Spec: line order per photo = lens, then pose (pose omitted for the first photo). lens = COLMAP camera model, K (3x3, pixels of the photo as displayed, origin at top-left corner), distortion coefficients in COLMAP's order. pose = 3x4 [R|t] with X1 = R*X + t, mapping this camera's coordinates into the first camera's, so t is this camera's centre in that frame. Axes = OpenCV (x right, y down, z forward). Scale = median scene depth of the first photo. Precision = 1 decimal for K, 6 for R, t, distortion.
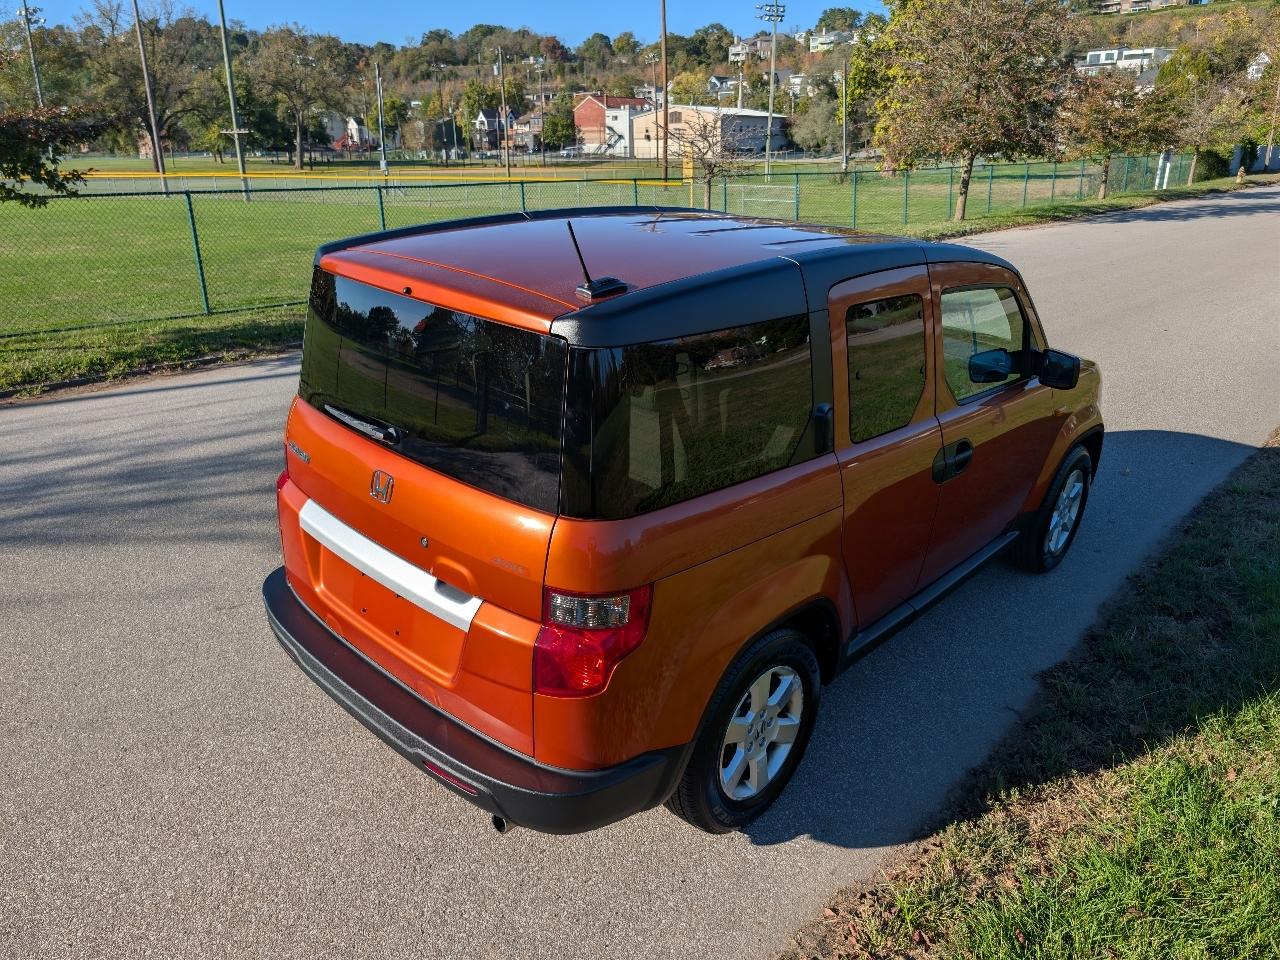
lens RADIAL K [[926.9, 0, 653.4], [0, 926.9, 465.8], [0, 0, 1]] dist [0.021104, -0.017837]
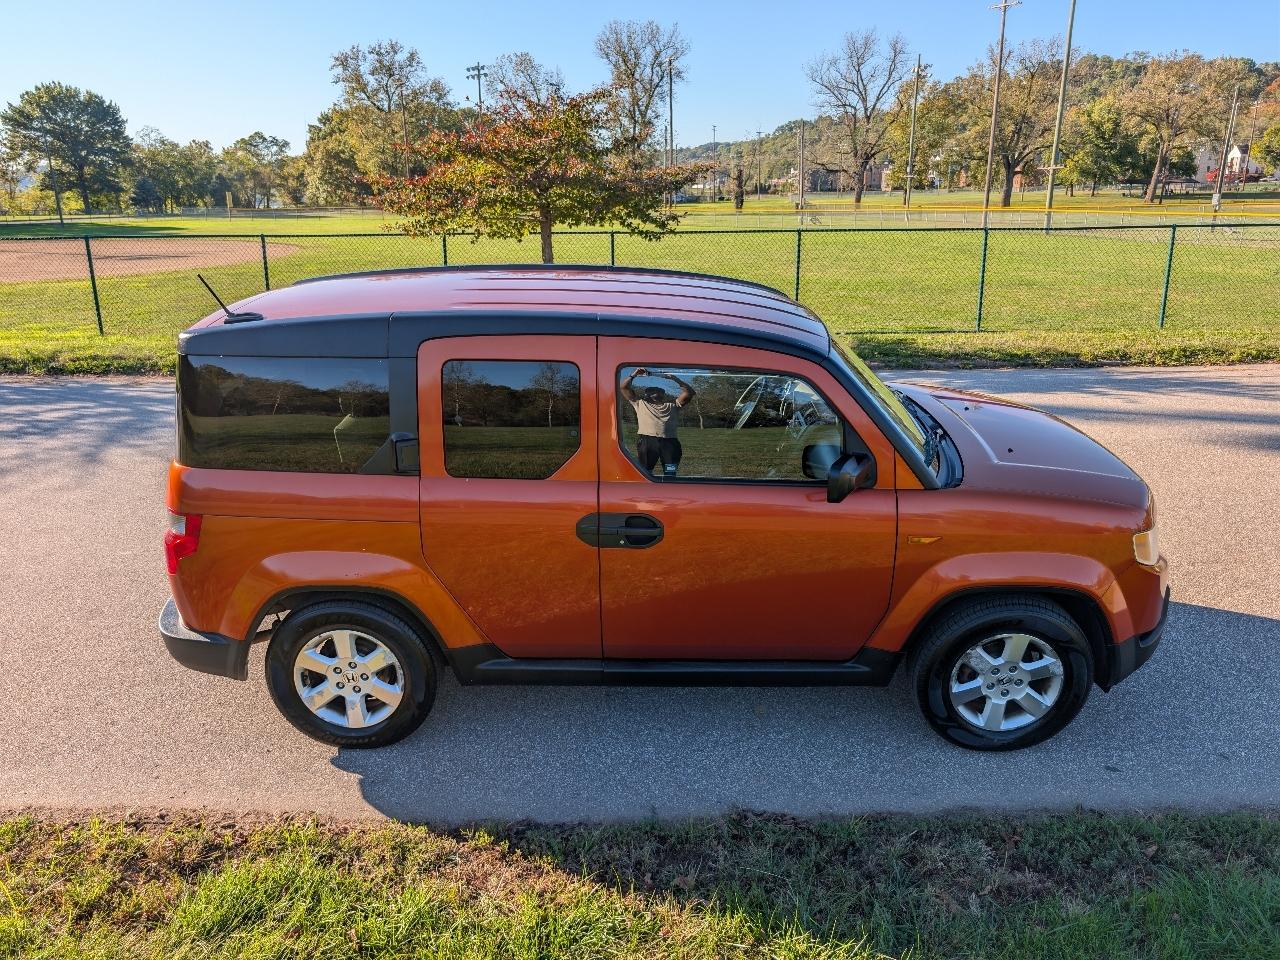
lens RADIAL K [[926.9, 0, 636.8], [0, 926.9, 461.1], [0, 0, 1]] dist [0.021104, -0.017837]
pose [[0.659317, 0.205173, -0.723329, 0.302023], [-0.231547, 0.970697, 0.064283, -0.042438], [0.715323, 0.125102, 0.687505, 0.090735]]
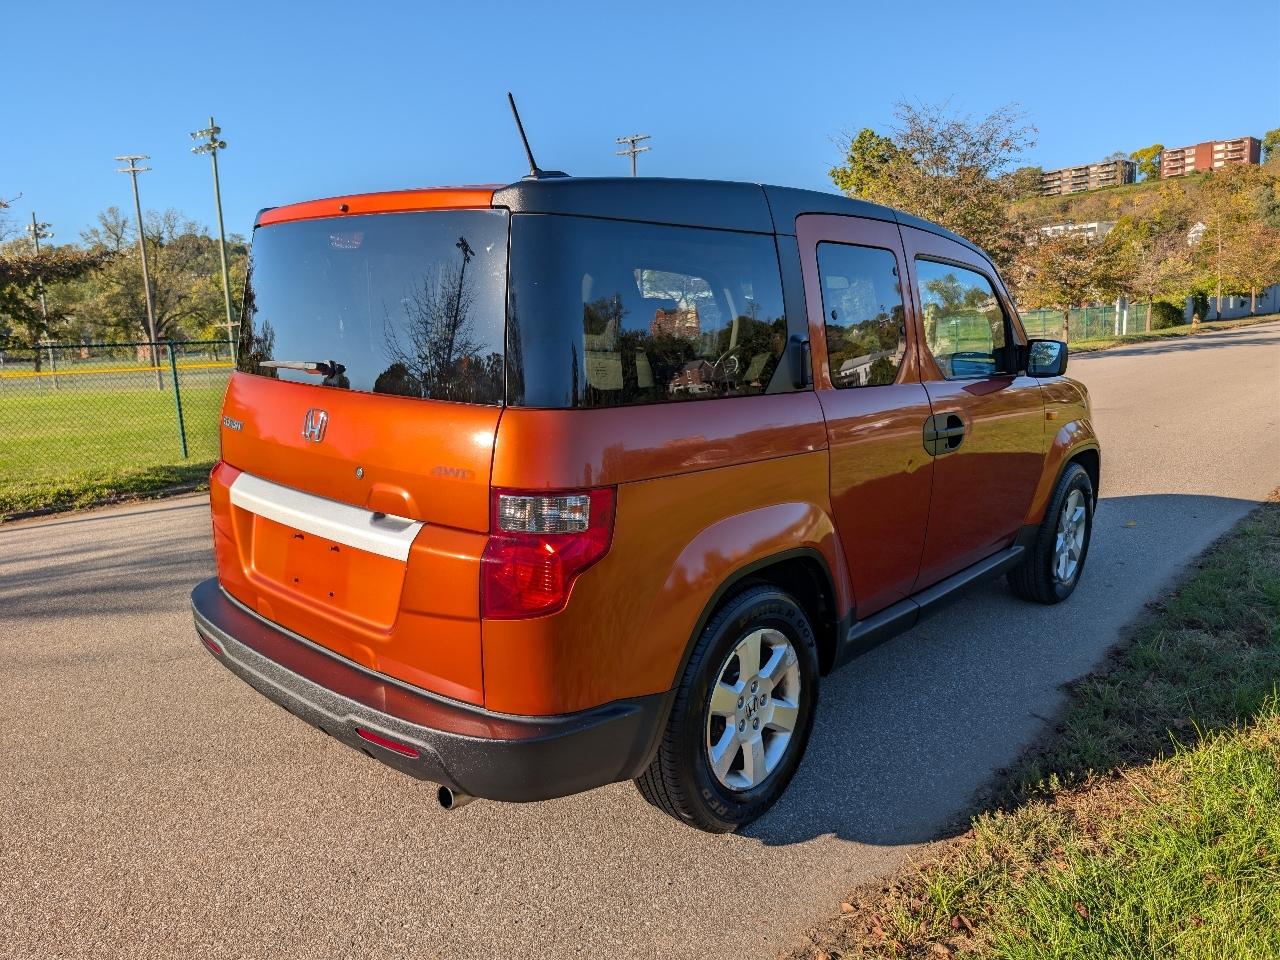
lens RADIAL K [[926.9, 0, 644.7], [0, 926.9, 479.6], [0, 0, 1]] dist [0.021104, -0.017837]
pose [[0.999111, -0.041528, 0.007310, 0.004116], [0.042166, 0.984332, -0.171209, 0.054186], [-0.000085, 0.171365, 0.985208, 0.026862]]
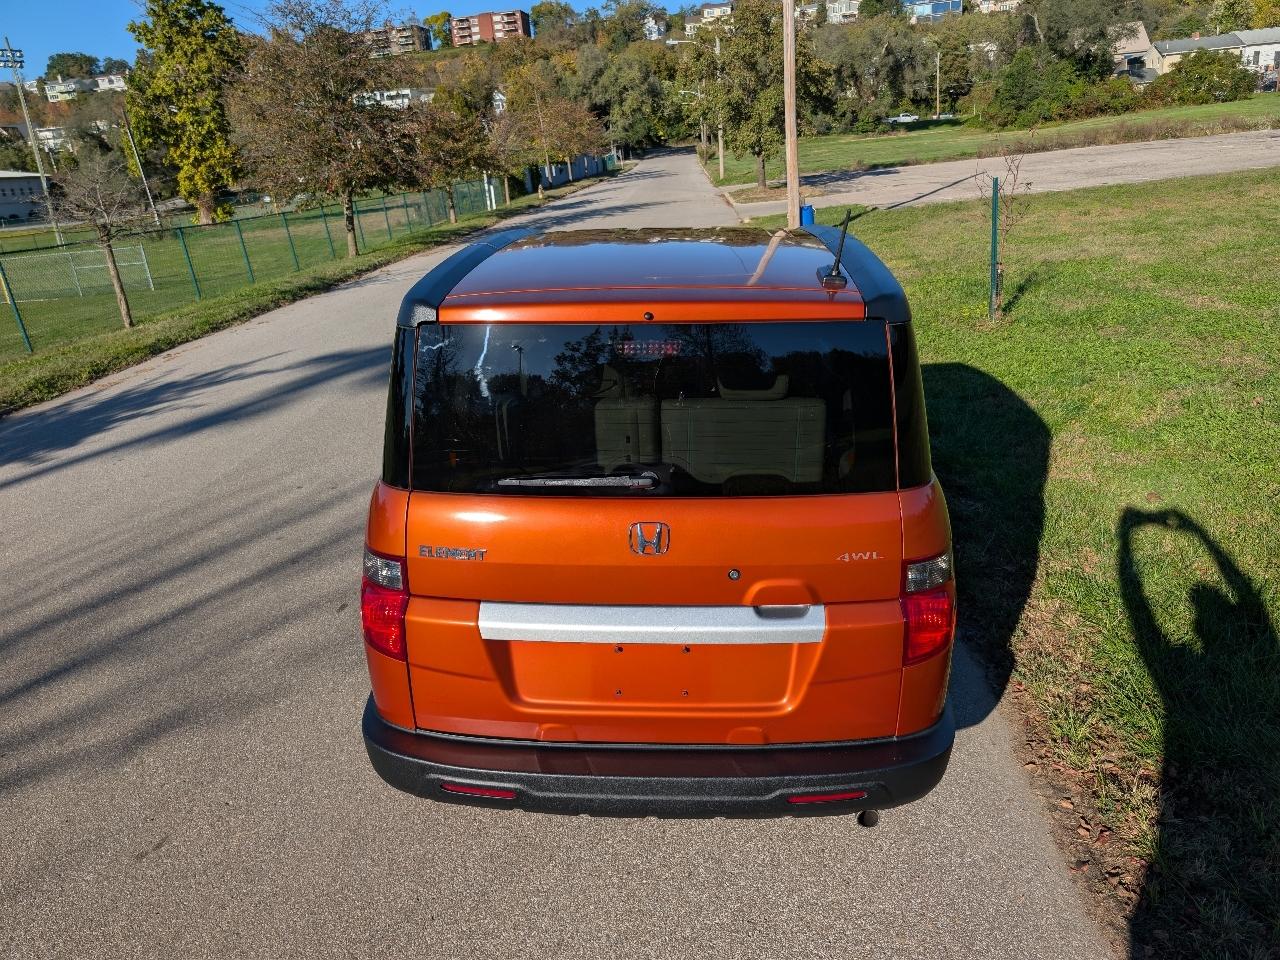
lens RADIAL K [[926.9, 0, 640.8], [0, 926.9, 478.7], [0, 0, 1]] dist [0.021104, -0.017837]
pose [[0.772540, -0.267971, 0.575650, -0.175190], [0.284183, 0.956636, 0.063940, -0.019647], [-0.567822, 0.114194, 0.815192, 0.061118]]
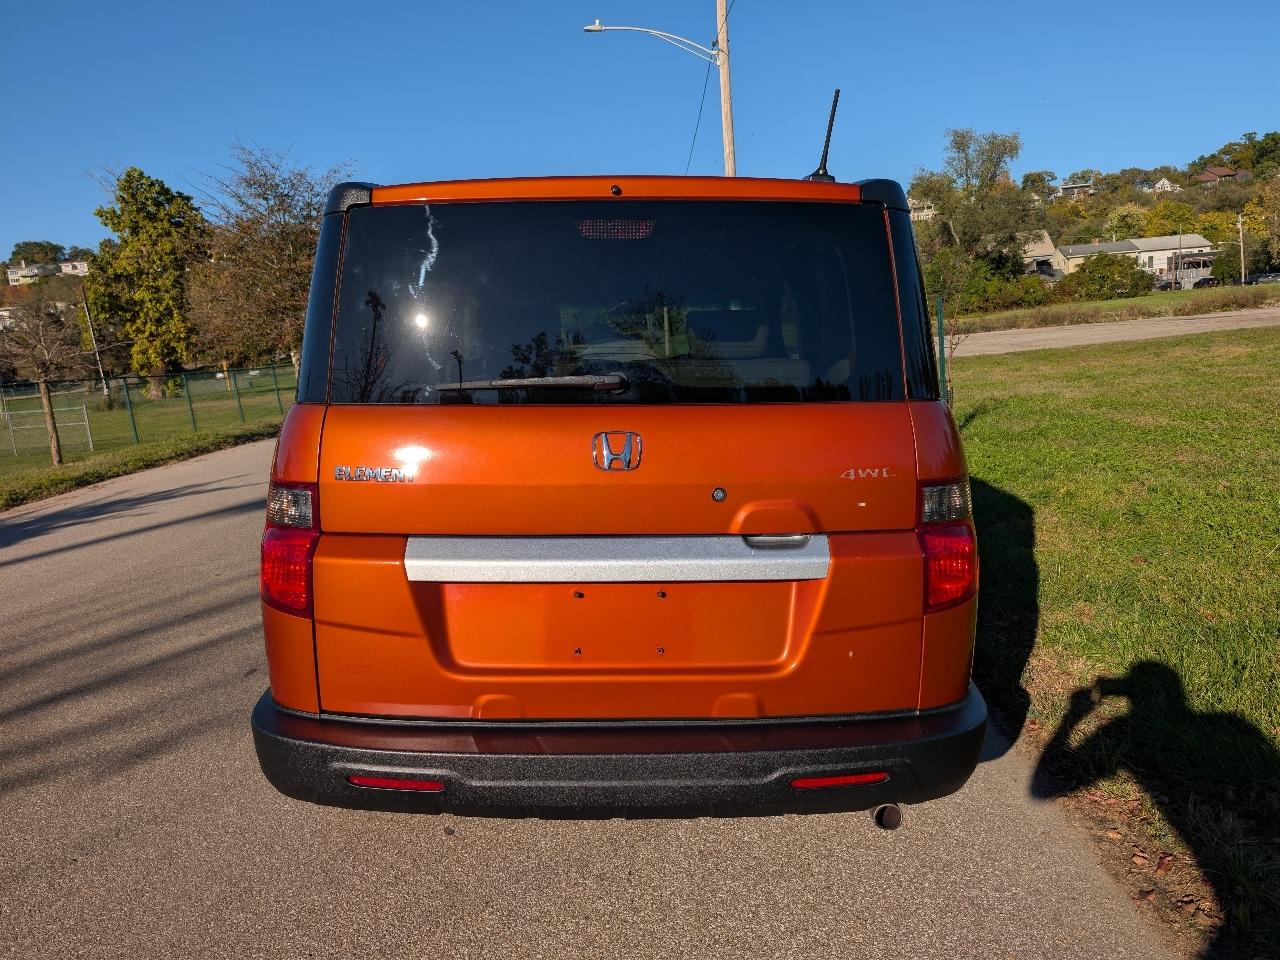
lens RADIAL K [[926.9, 0, 638.1], [0, 926.9, 481.9], [0, 0, 1]] dist [0.021104, -0.017837]
pose [[0.739585, -0.152606, 0.655534, -0.169202], [0.285028, 0.953326, -0.099643, 0.028075], [-0.609732, 0.260540, 0.748563, 0.098578]]
